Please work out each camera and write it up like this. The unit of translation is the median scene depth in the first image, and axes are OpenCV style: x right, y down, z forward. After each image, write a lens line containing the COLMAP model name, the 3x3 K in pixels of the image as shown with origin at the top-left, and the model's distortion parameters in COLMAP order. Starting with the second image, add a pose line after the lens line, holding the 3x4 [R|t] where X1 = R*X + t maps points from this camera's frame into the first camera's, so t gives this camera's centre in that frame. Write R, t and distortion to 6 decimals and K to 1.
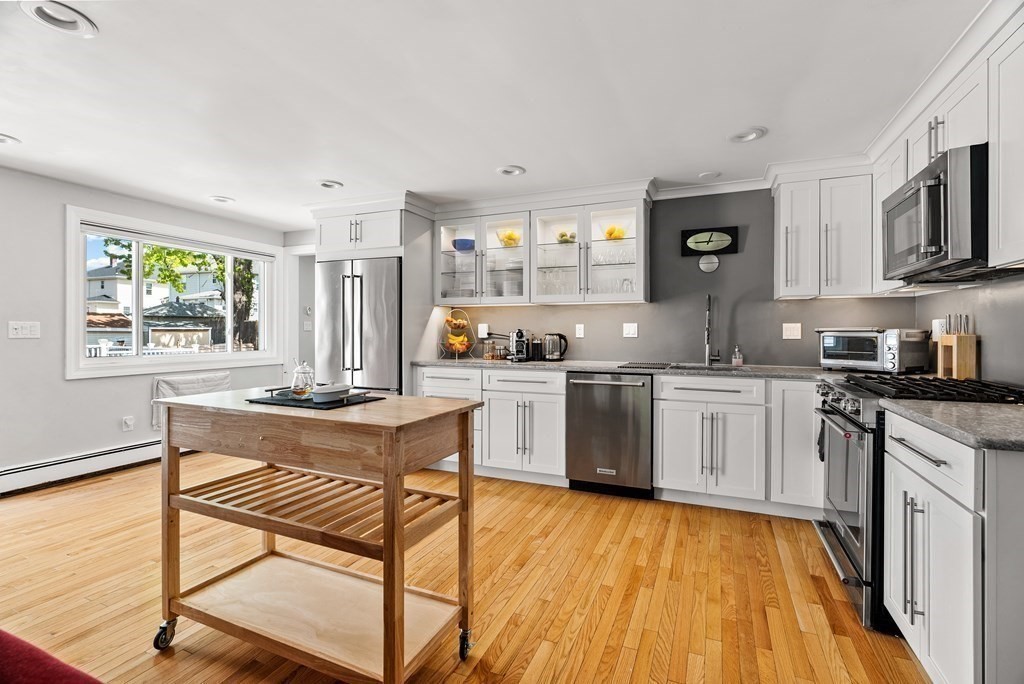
lens RADIAL K [[463.6, 0, 517.0], [0, 463.6, 338.0], [0, 0, 1]] dist [-0.003640, -0.000418]
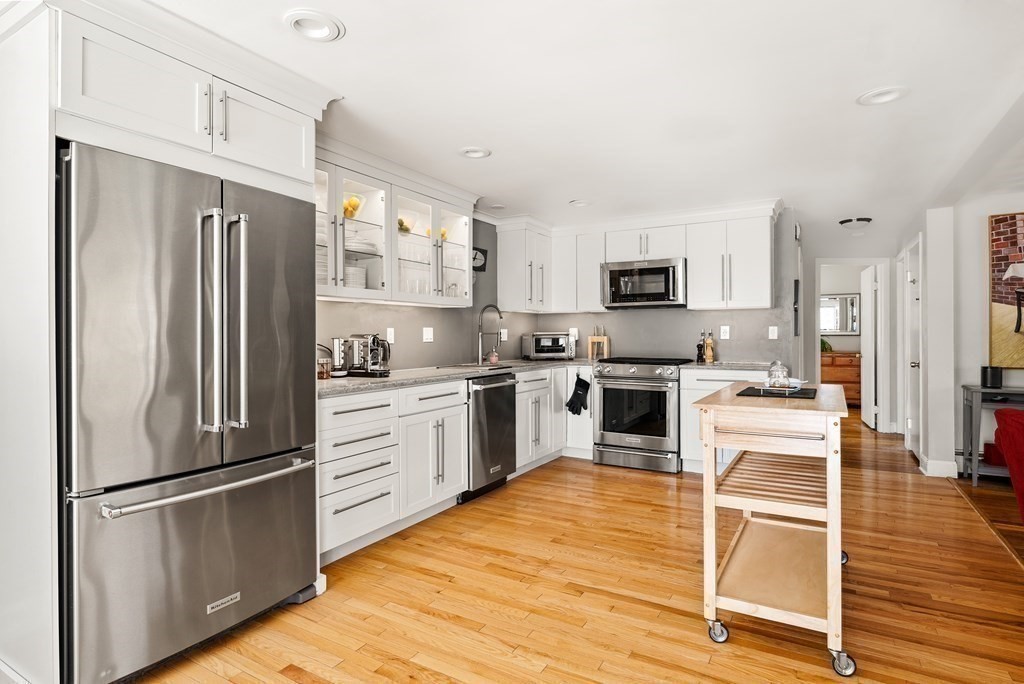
lens RADIAL K [[546.0, 0, 515.4], [0, 546.0, 336.4], [0, 0, 1]] dist [-0.002566, -0.000238]
pose [[0.113241, -0.006557, 0.993546, -0.892940], [0.020487, 0.999781, 0.004263, -0.014454], [-0.993356, 0.019872, 0.113351, 0.704195]]
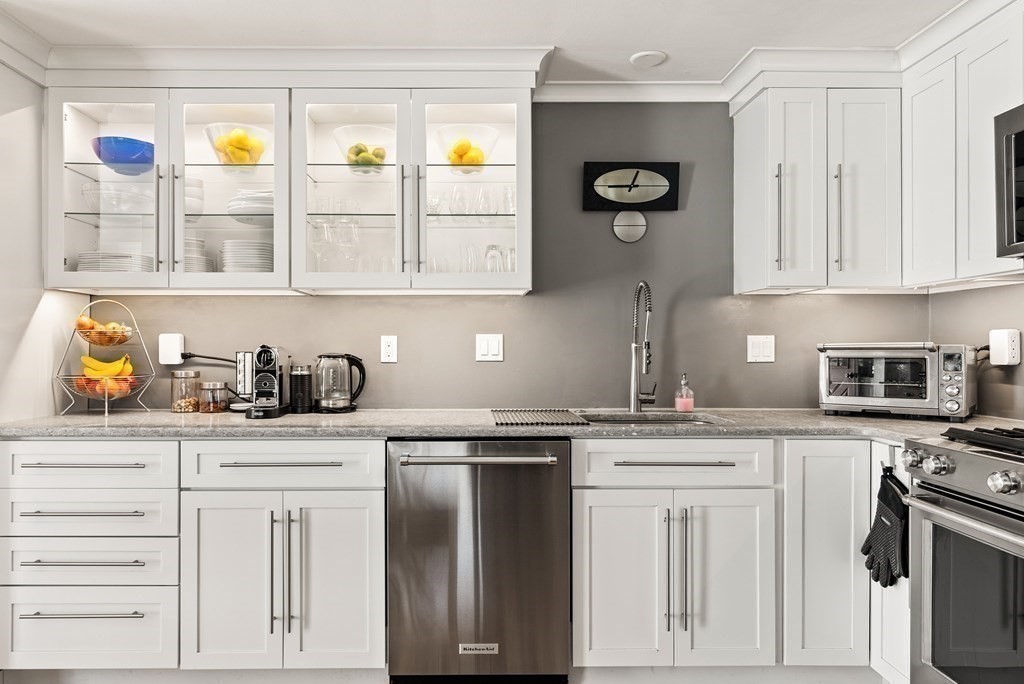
lens RADIAL K [[667.5, 0, 476.7], [0, 667.5, 347.1], [0, 0, 1]] dist [-0.000263, 0.001855]
pose [[0.917702, -0.002072, 0.397264, -0.067232], [0.007872, 0.999885, -0.012970, -0.007369], [-0.397192, 0.015030, 0.917613, 0.327078]]
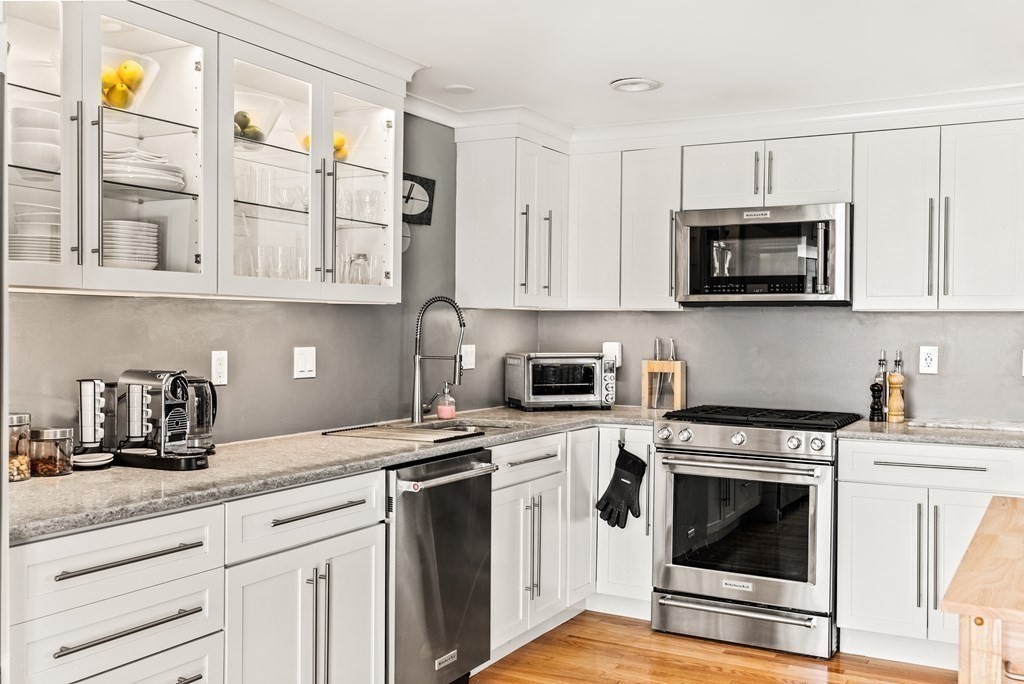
lens RADIAL K [[1009.1, 0, 512.0], [0, 1009.1, 342.0], [0, 0, 1]] dist [0.012835, 0.011578]
pose [[0.090774, -0.017034, 0.995726, -0.733536], [0.007237, 0.999839, 0.016444, -0.052197], [-0.995845, 0.005713, 0.090882, 0.725404]]
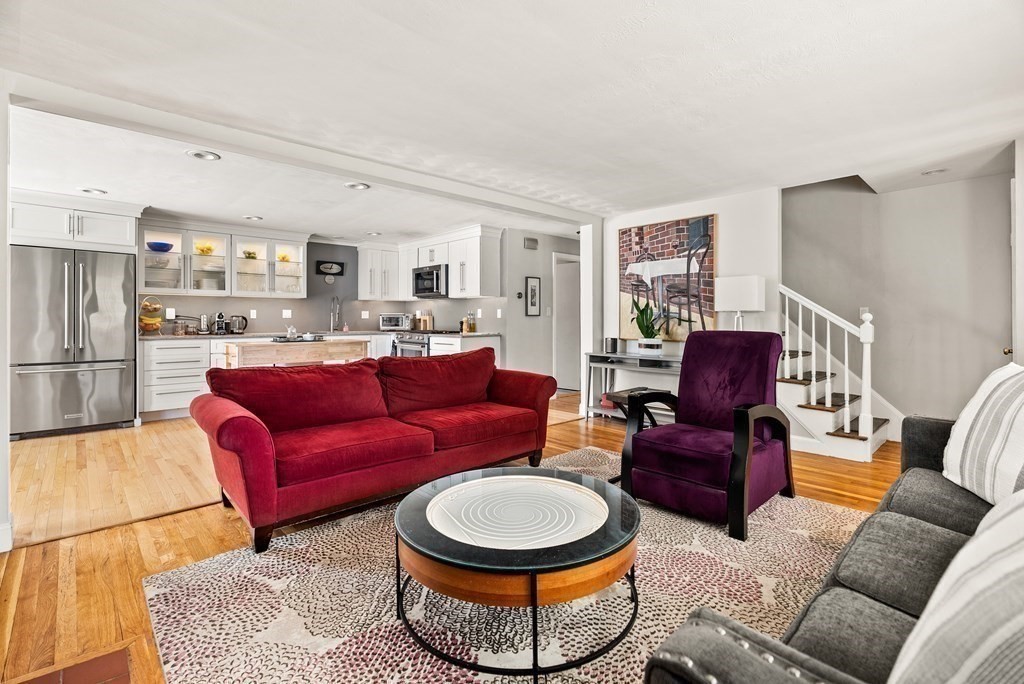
lens RADIAL K [[476.0, 0, 509.1], [0, 476.0, 318.0], [0, 0, 1]] dist [-0.000161, 0.000025]
pose [[0.408464, -0.000929, 0.912774, -1.040785], [0.014169, 0.999885, -0.005323, 0.019360], [-0.912665, 0.015107, 0.408430, -0.466618]]
